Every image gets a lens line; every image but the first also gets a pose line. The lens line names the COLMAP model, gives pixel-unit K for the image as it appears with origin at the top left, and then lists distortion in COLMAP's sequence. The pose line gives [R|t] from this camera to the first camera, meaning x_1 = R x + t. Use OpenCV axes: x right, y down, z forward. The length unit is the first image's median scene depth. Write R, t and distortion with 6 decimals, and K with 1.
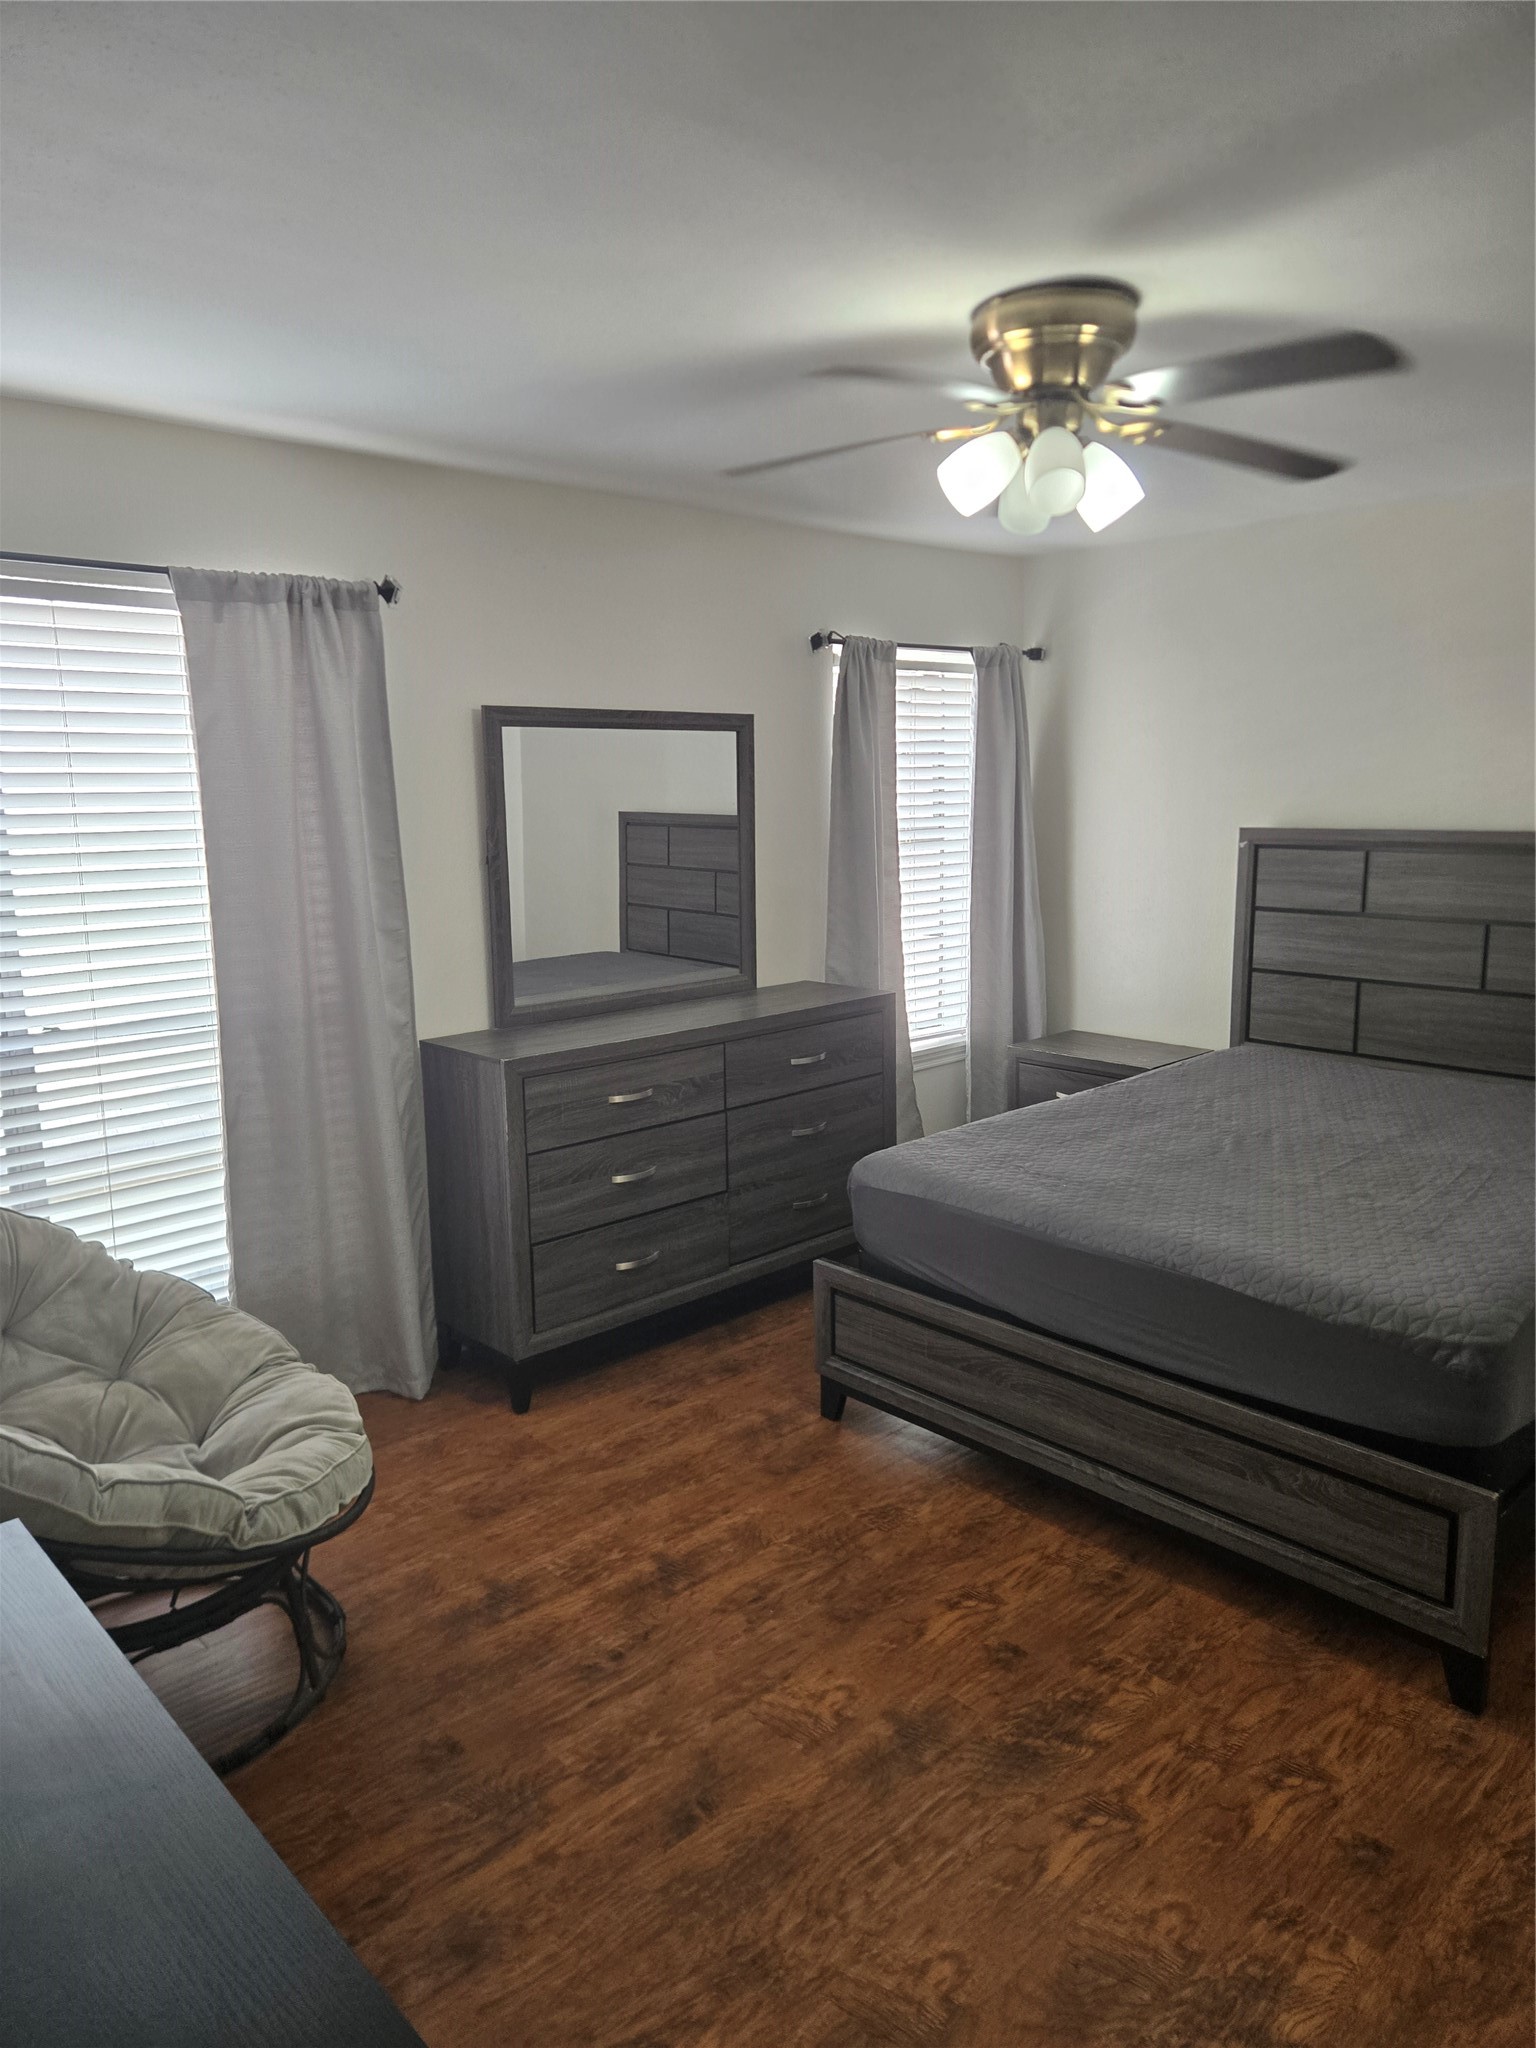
lens RADIAL K [[1398.6, 0, 768.0], [0, 1398.6, 1024.0], [0, 0, 1]] dist [0.046491, -0.000305]
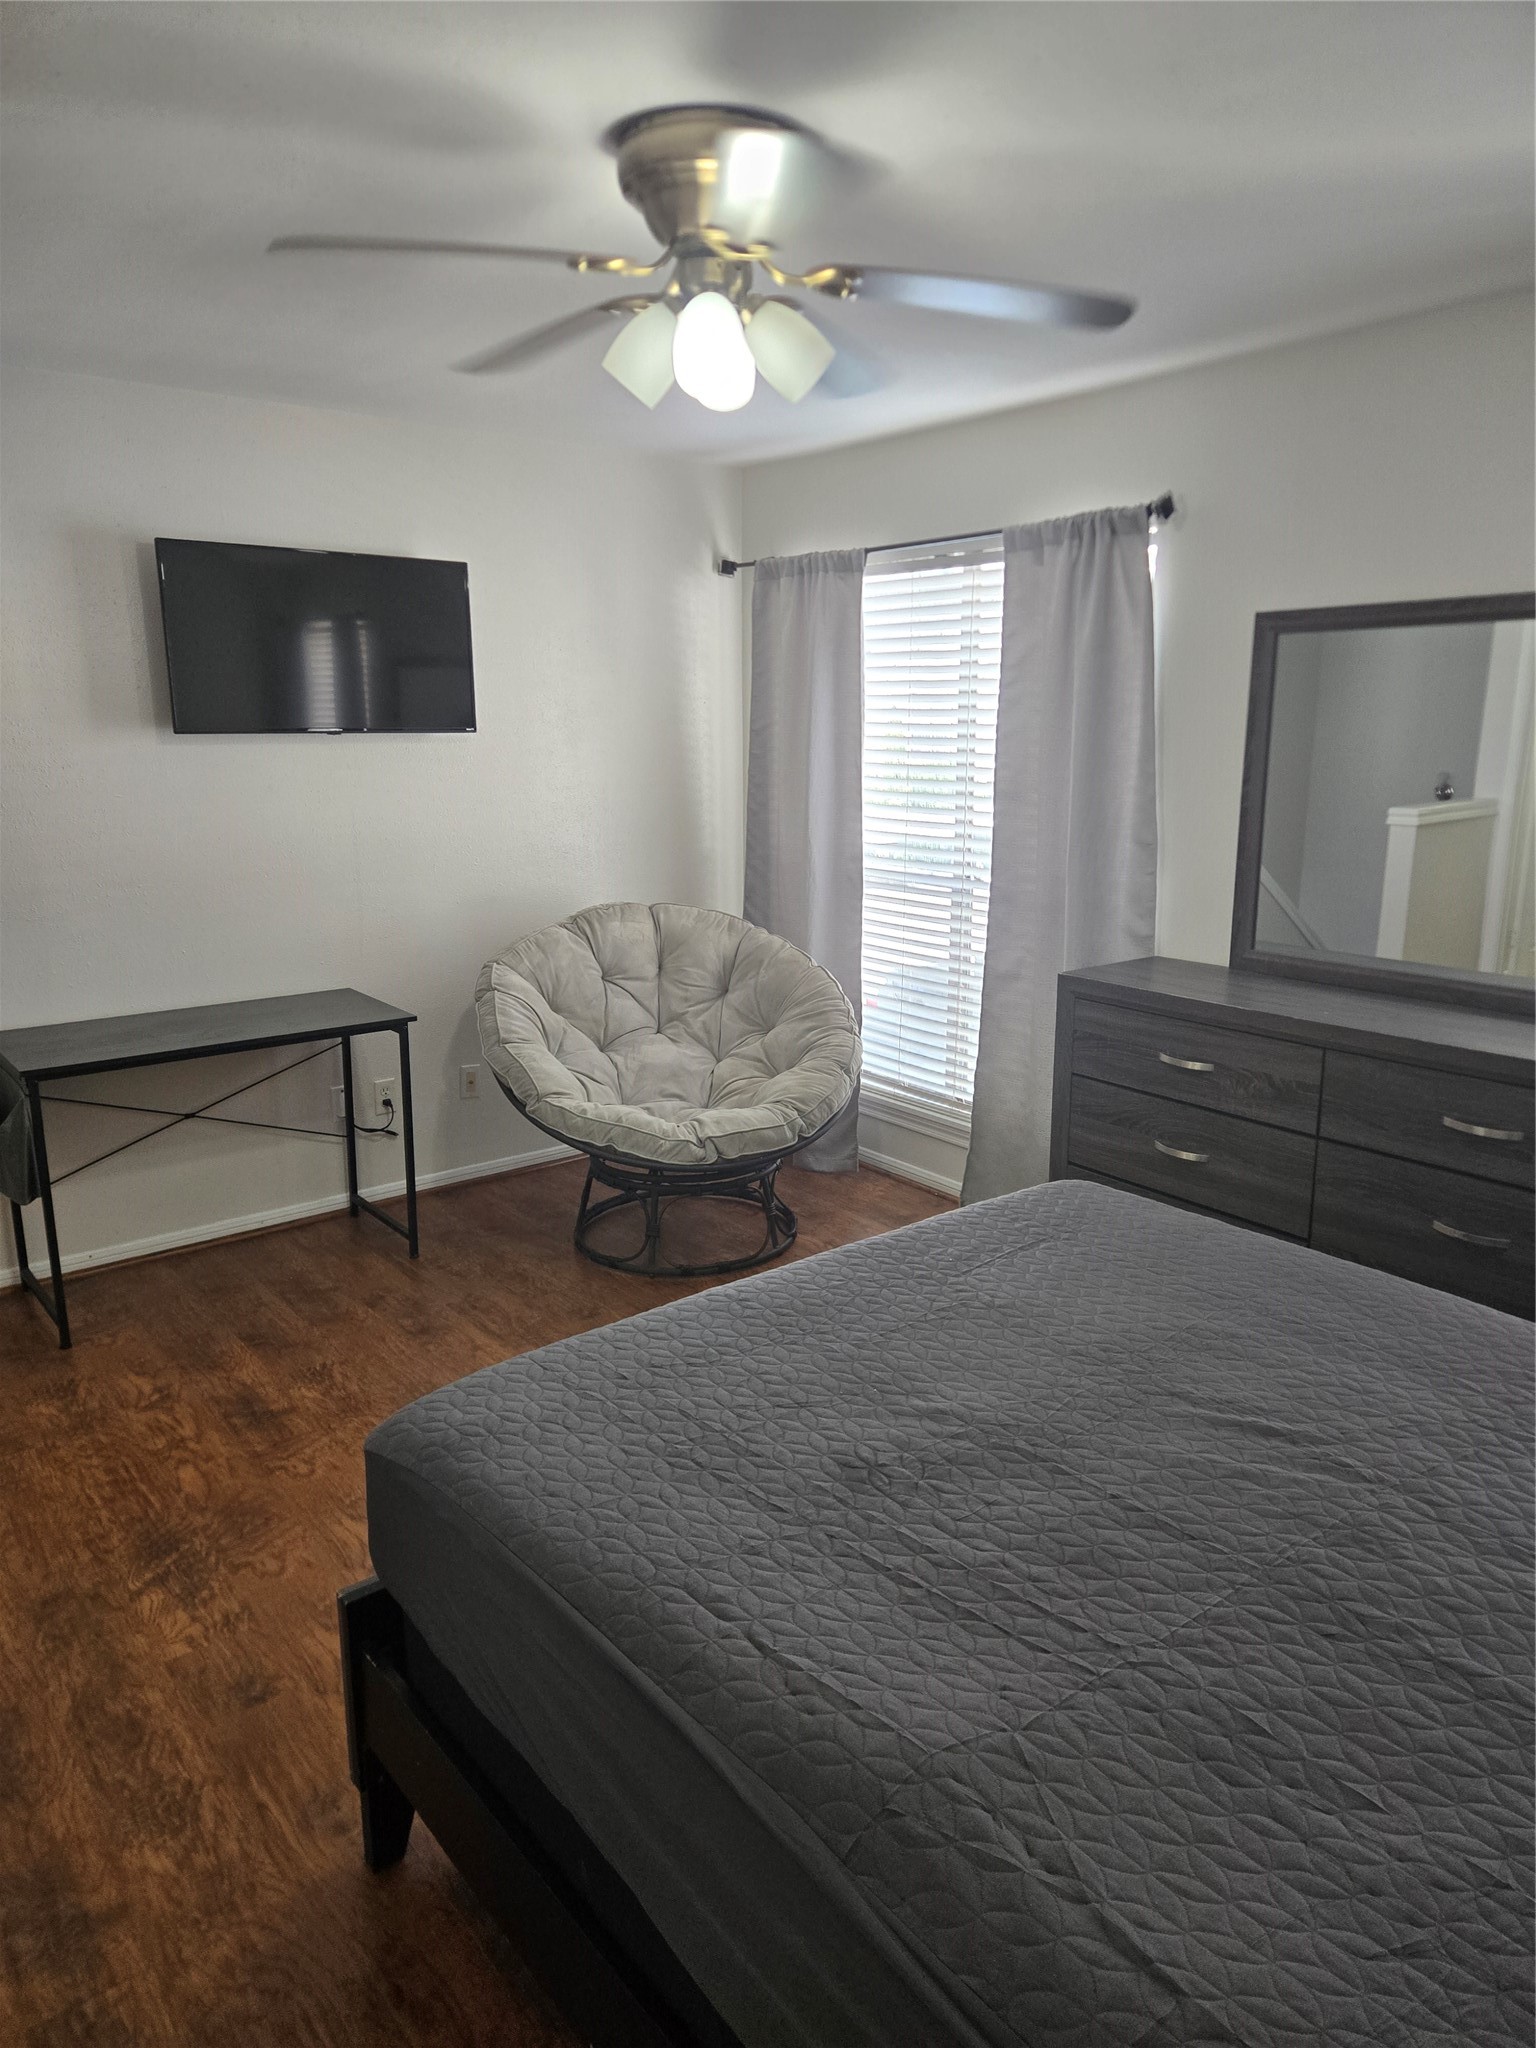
lens RADIAL K [[1349.1, 0, 768.0], [0, 1349.1, 1024.0], [0, 0, 1]] dist [0.100106, -0.000665]
pose [[-0.072592, 0.248850, -0.965818, 1.304224], [-0.160915, 0.952763, 0.257581, -0.264406], [0.984295, 0.174113, -0.029119, 1.320969]]
